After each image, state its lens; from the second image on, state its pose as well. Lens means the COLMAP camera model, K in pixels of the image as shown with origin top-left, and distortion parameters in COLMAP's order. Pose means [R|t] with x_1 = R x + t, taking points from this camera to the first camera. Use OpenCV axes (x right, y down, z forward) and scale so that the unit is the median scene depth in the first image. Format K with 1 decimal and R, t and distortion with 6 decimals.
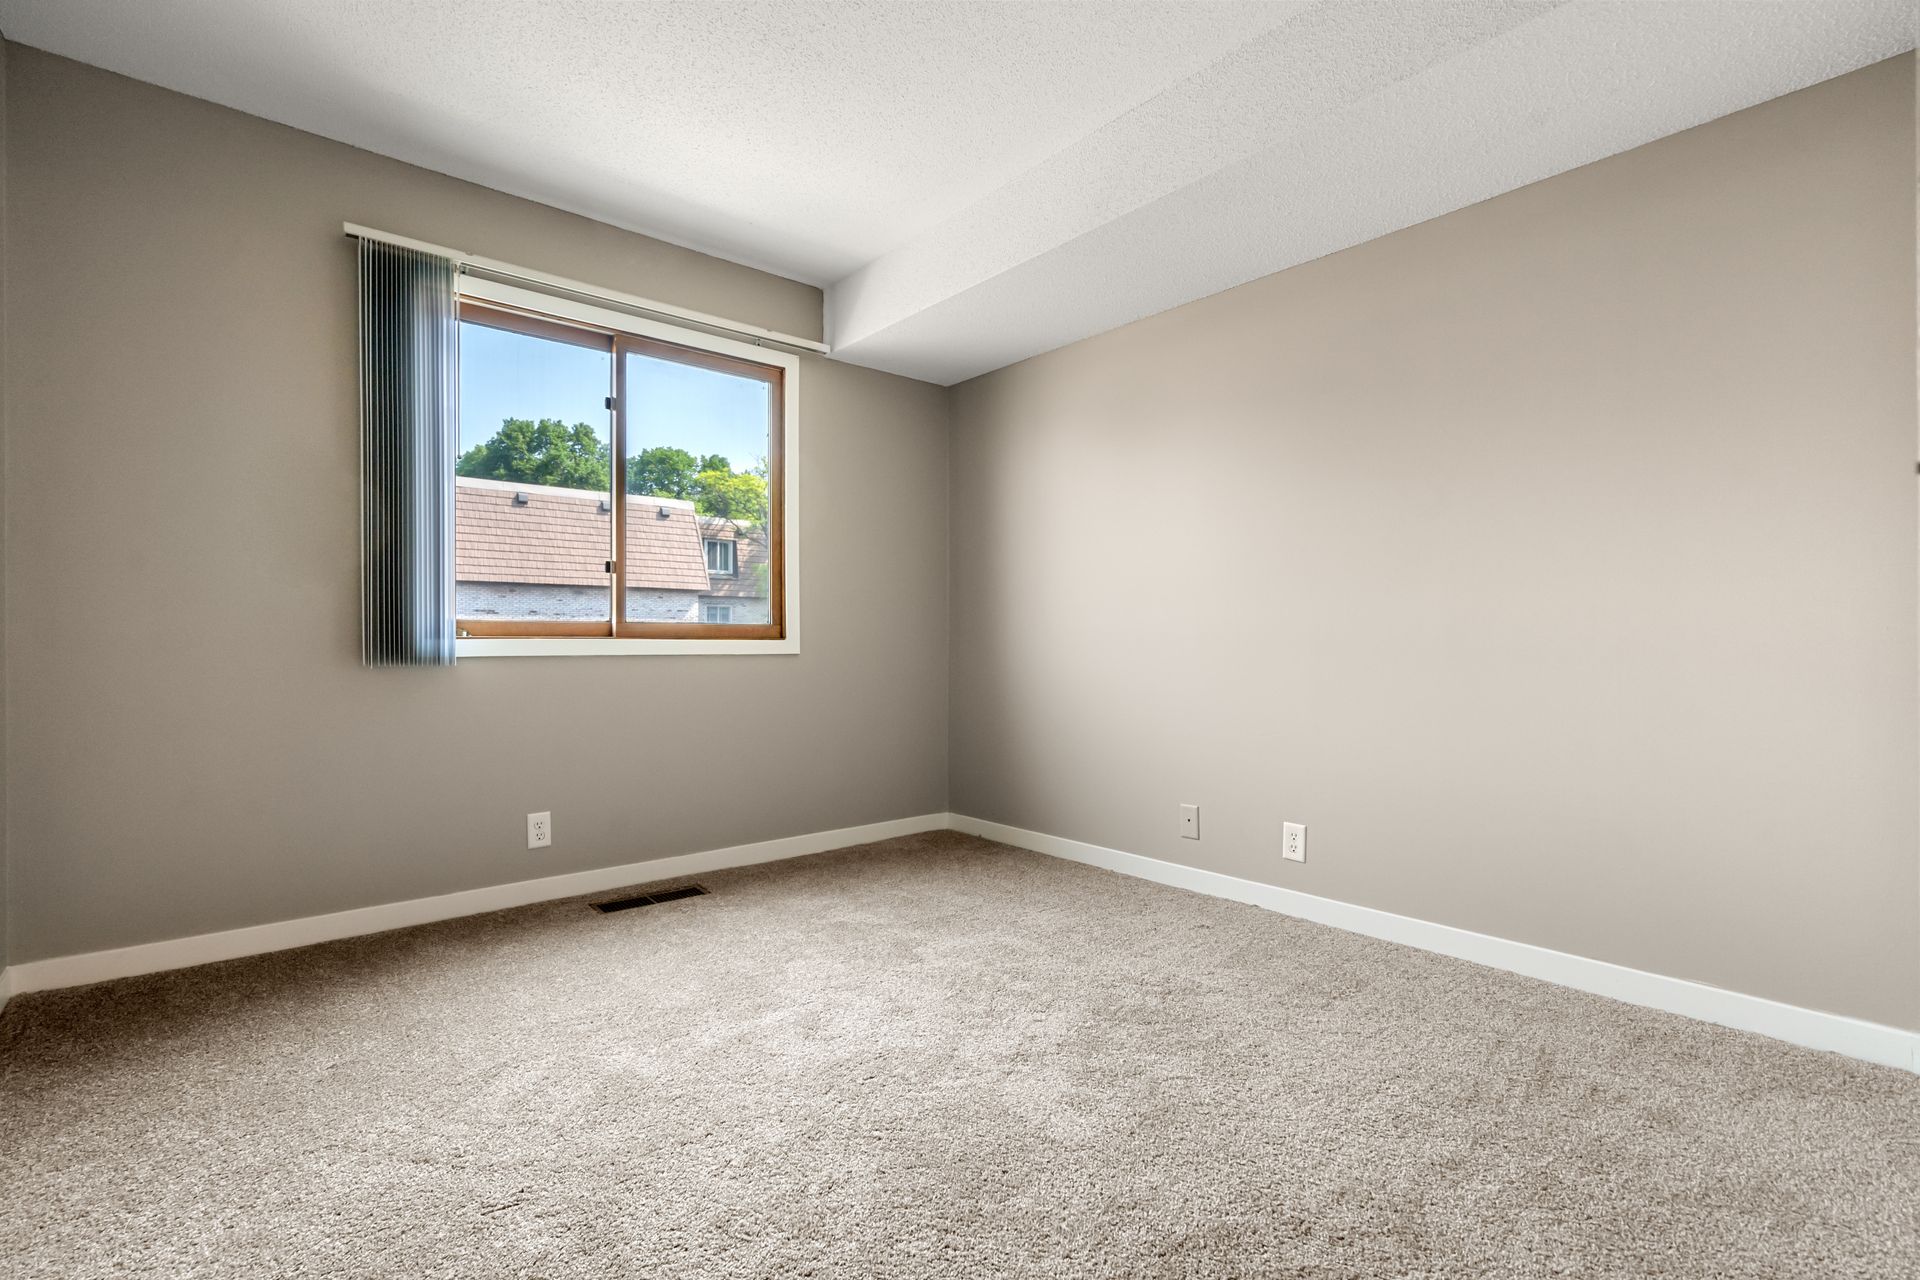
lens RADIAL K [[870.8, 0, 944.5], [0, 870.8, 646.1], [0, 0, 1]] dist [-0.008752, 0.004341]
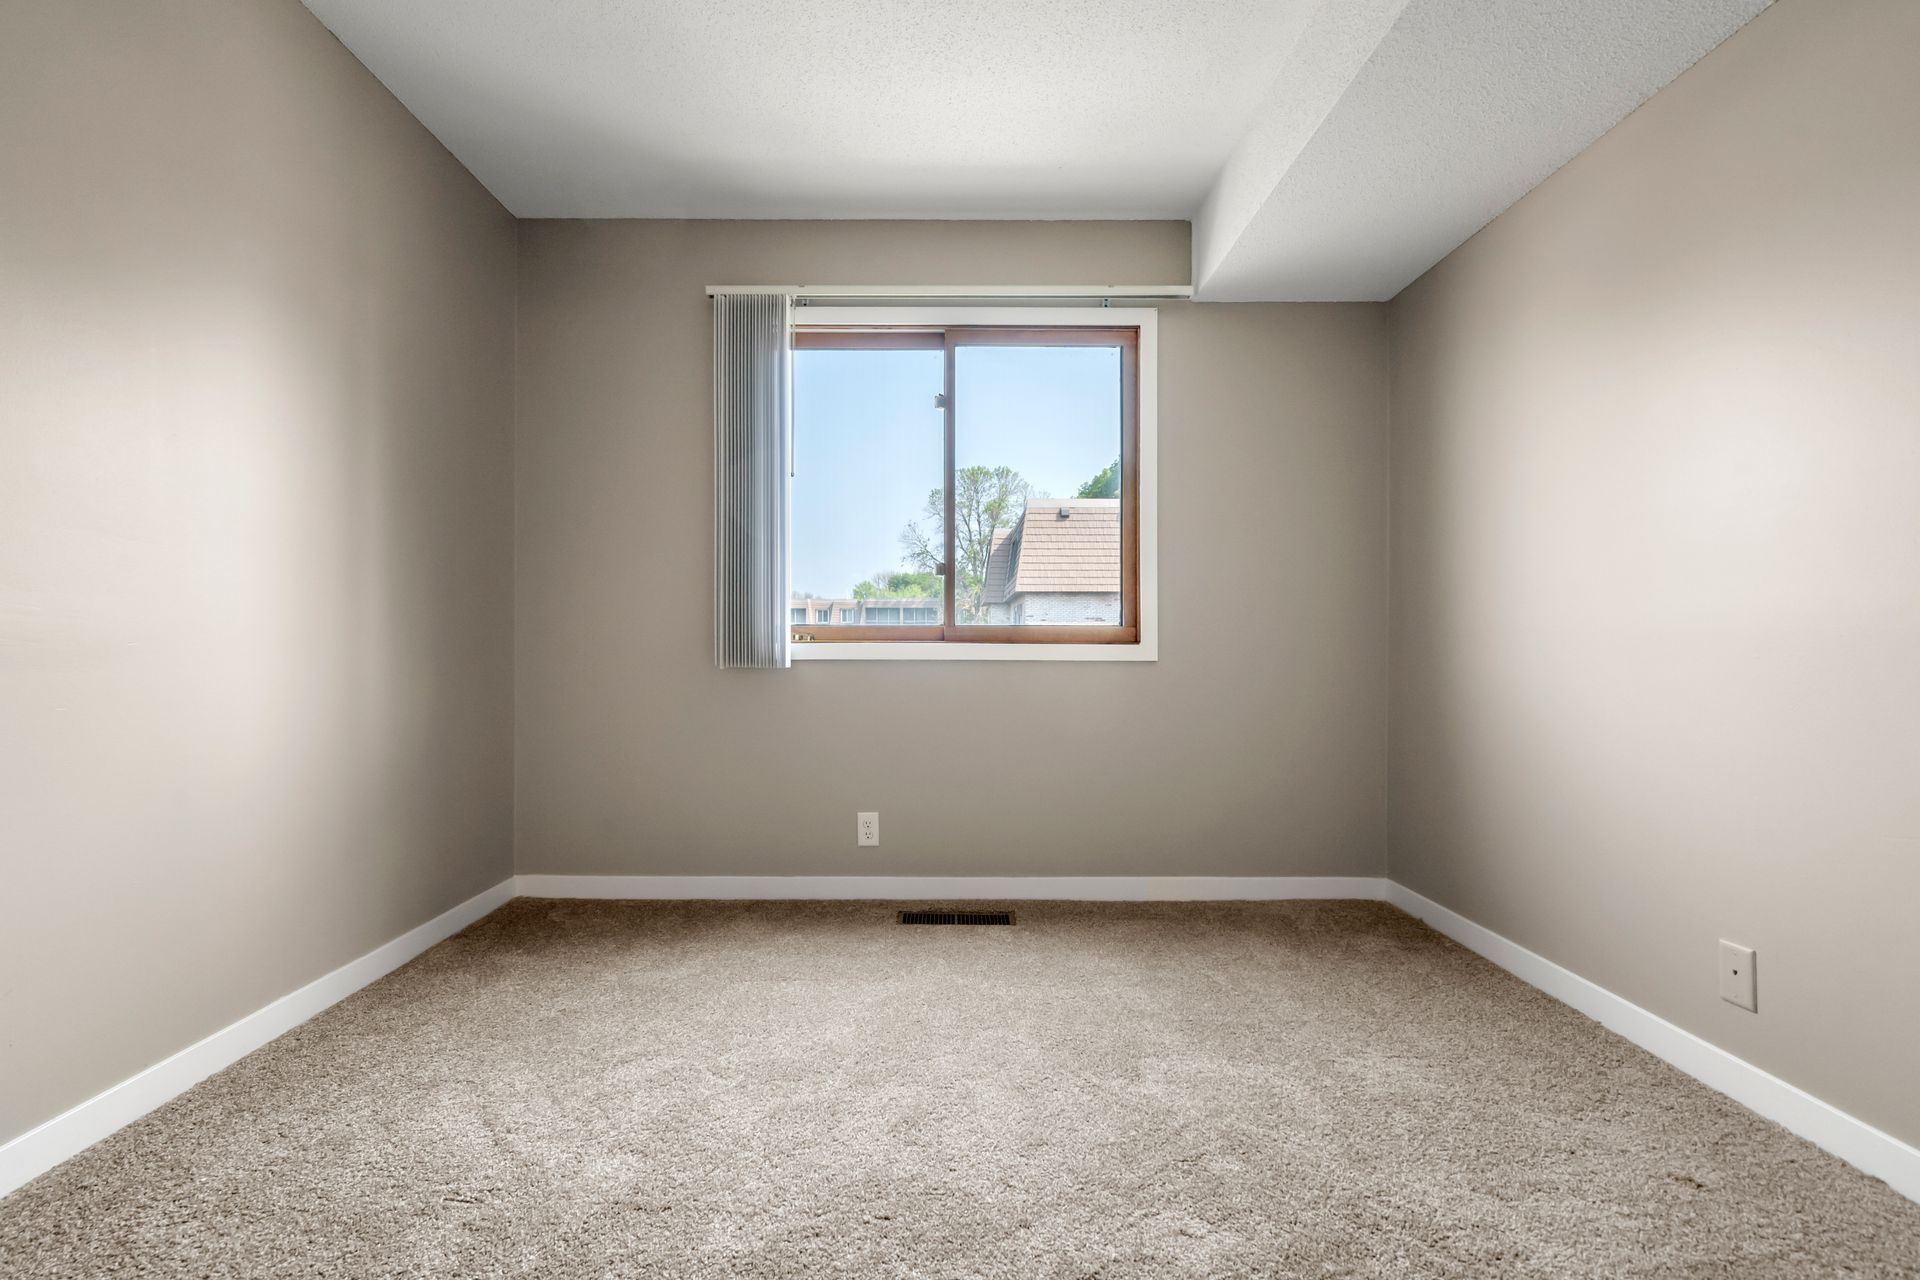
lens RADIAL K [[870.8, 0, 943.5], [0, 870.8, 650.8], [0, 0, 1]] dist [-0.008752, 0.004341]
pose [[0.762360, 0.004829, -0.647135, 0.251453], [-0.005521, 0.999984, 0.000959, -0.000710], [0.647130, 0.002842, 0.762375, 0.255997]]
